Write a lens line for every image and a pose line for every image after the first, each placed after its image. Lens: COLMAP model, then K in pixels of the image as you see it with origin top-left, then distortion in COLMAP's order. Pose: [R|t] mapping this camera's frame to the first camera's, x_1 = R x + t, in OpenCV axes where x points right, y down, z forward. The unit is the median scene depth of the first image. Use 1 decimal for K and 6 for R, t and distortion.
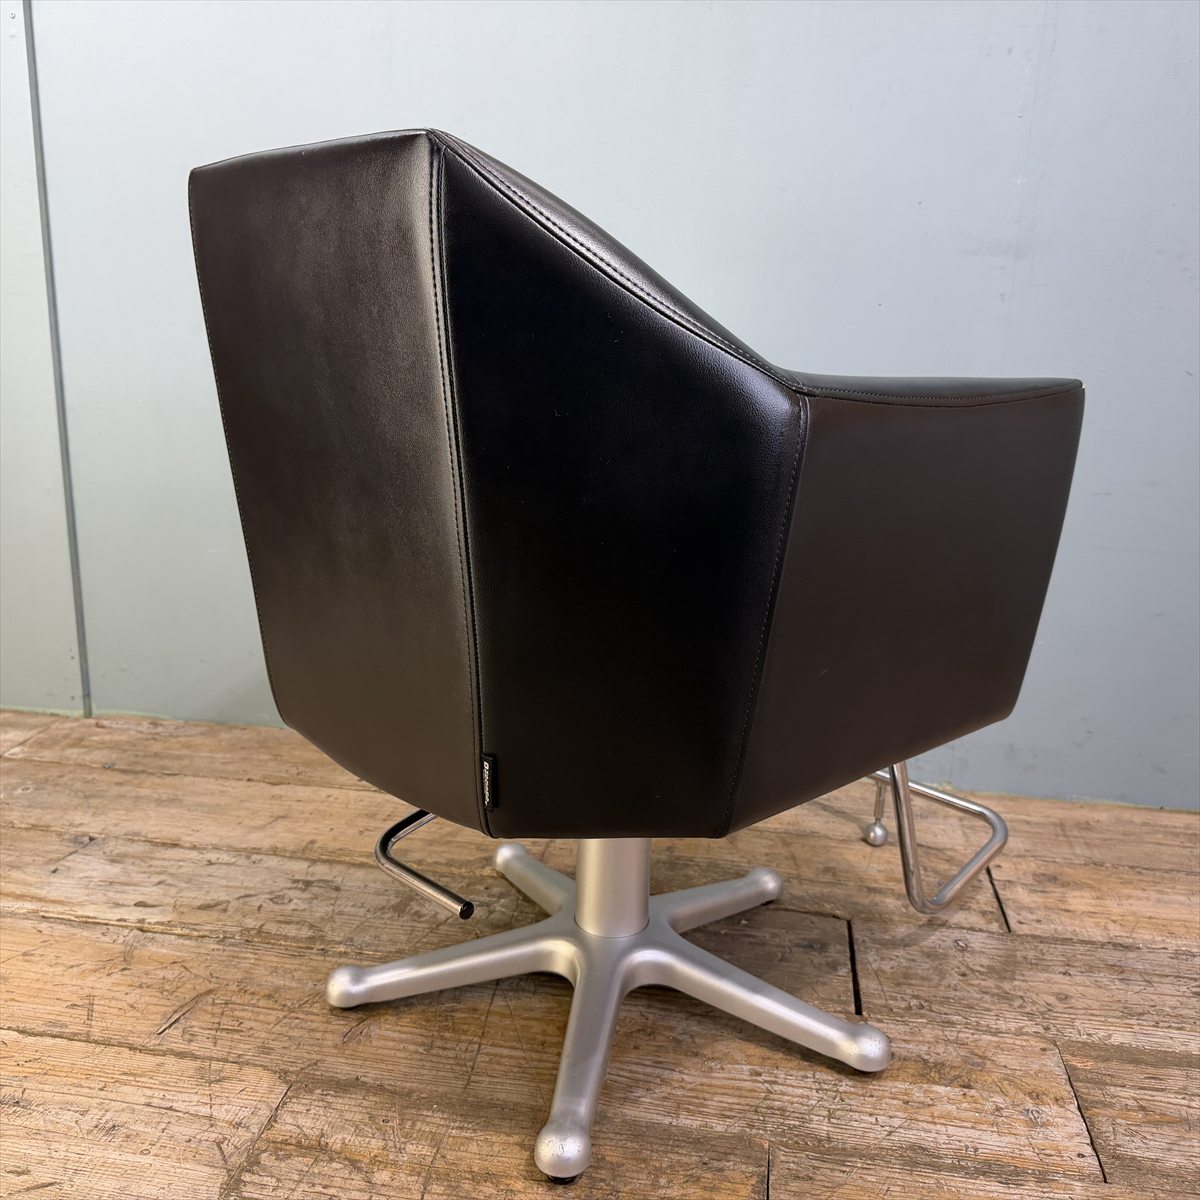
lens RADIAL K [[1121.3, 0, 585.6], [0, 1121.3, 603.2], [0, 0, 1]] dist [-0.014532, -0.001418]
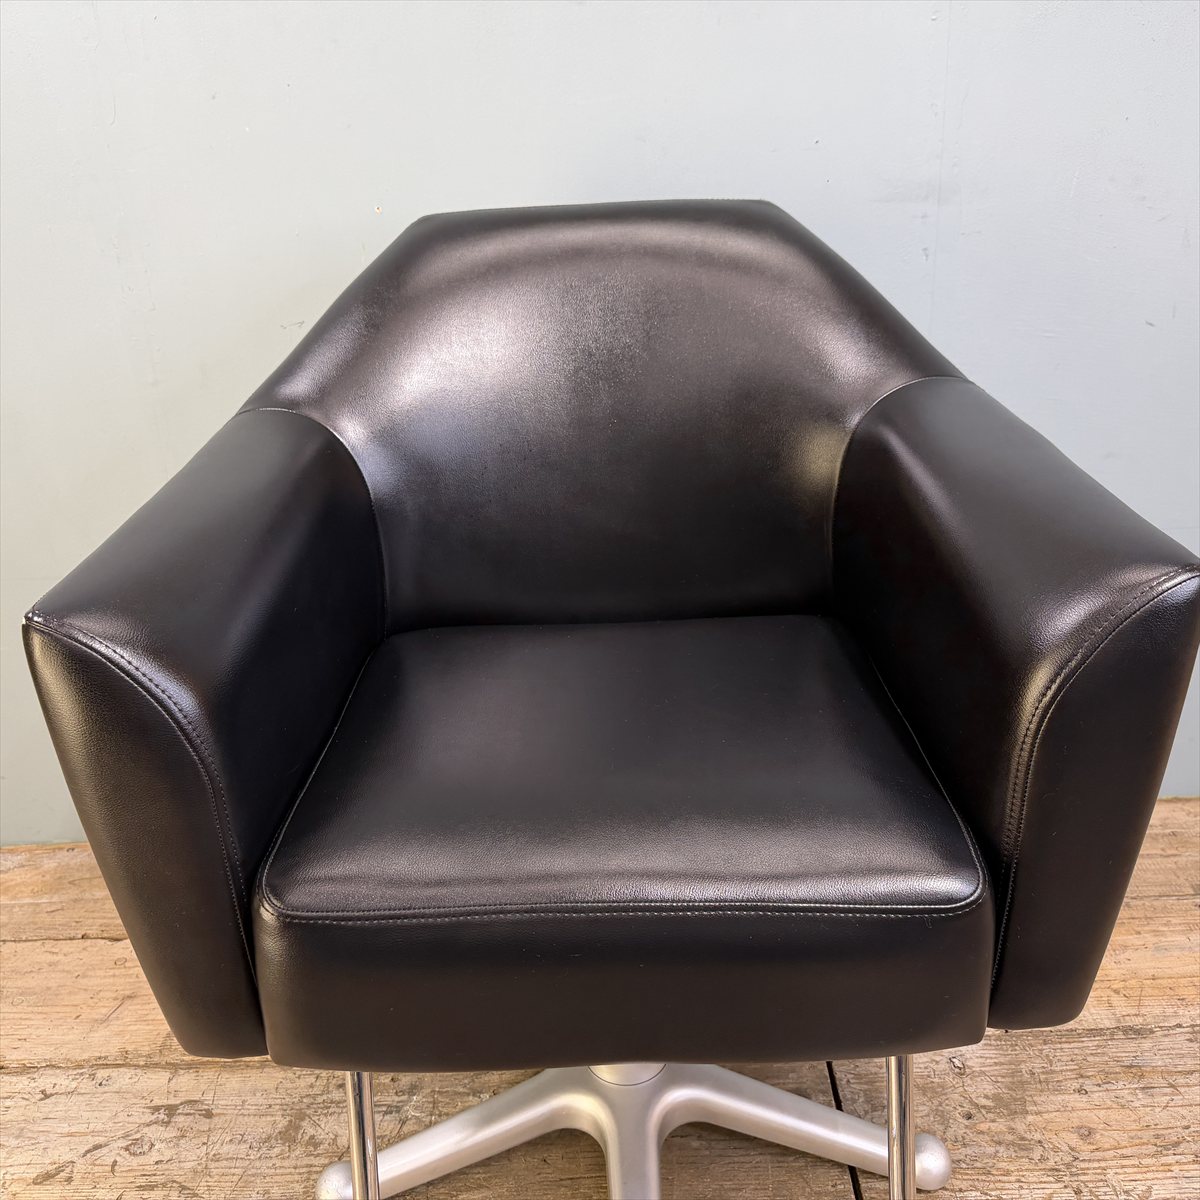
lens RADIAL K [[1121.3, 0, 585.6], [0, 1121.3, 603.2], [0, 0, 1]] dist [-0.014532, -0.001418]
pose [[0.984658, -0.144383, 0.097993, 0.021051], [0.128762, 0.980204, 0.150401, -0.194240], [-0.117769, -0.135476, 0.983756, 0.224274]]
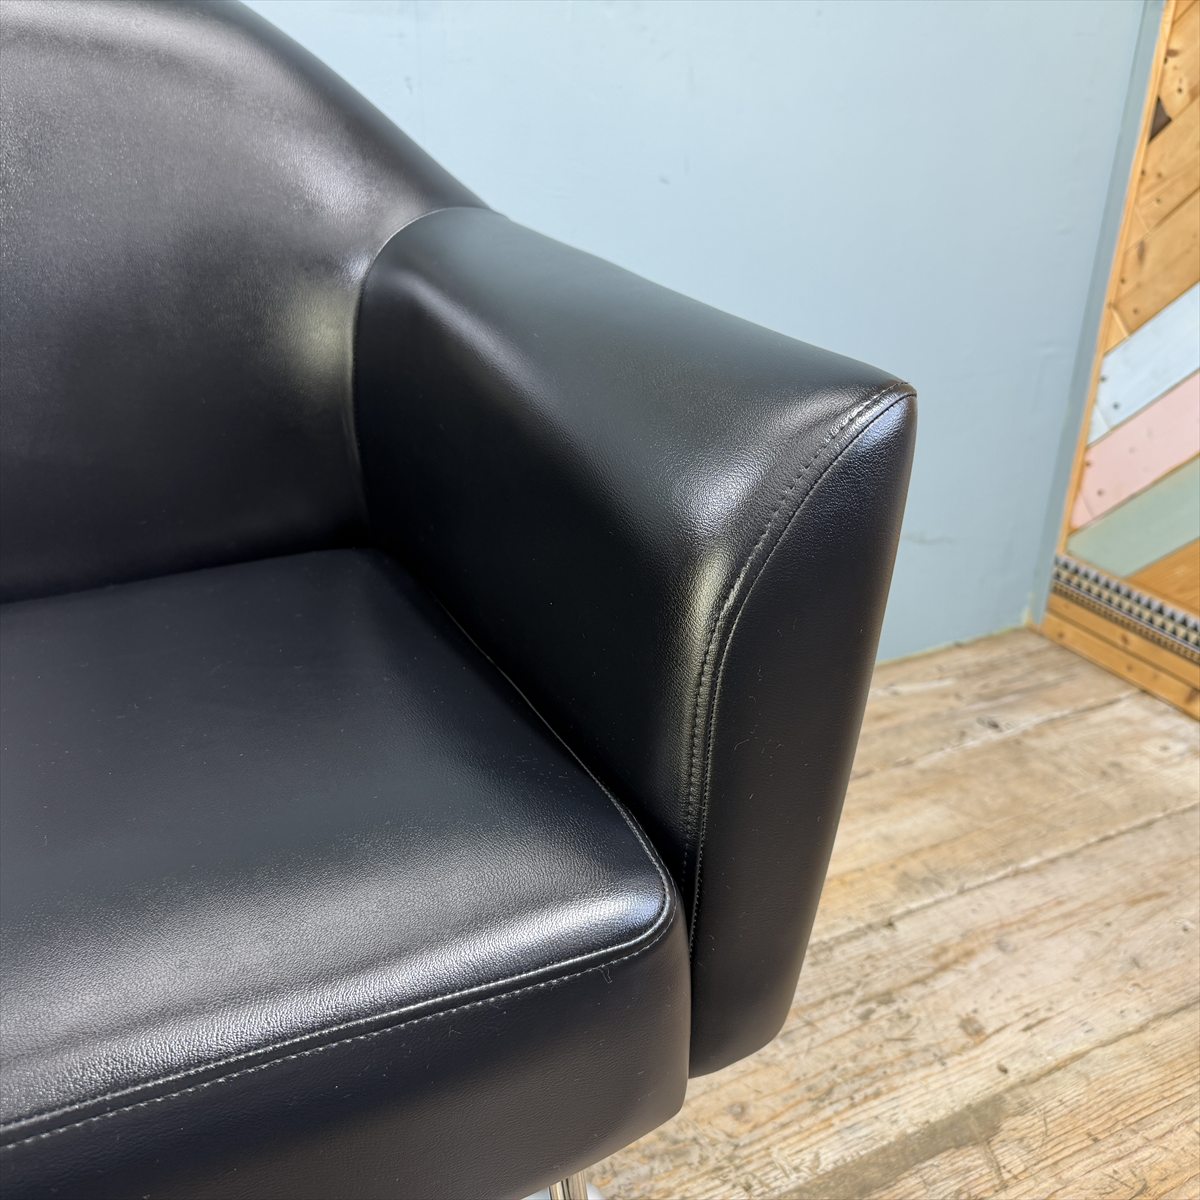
lens RADIAL K [[1141.6, 0, 600.6], [0, 1141.6, 592.0], [0, 0, 1]] dist [-0.004636, -0.013339]
pose [[0.817373, -0.277488, 0.504879, 0.059853], [0.173530, 0.954244, 0.243529, -0.148750], [-0.549354, -0.111442, 0.828125, 0.404594]]
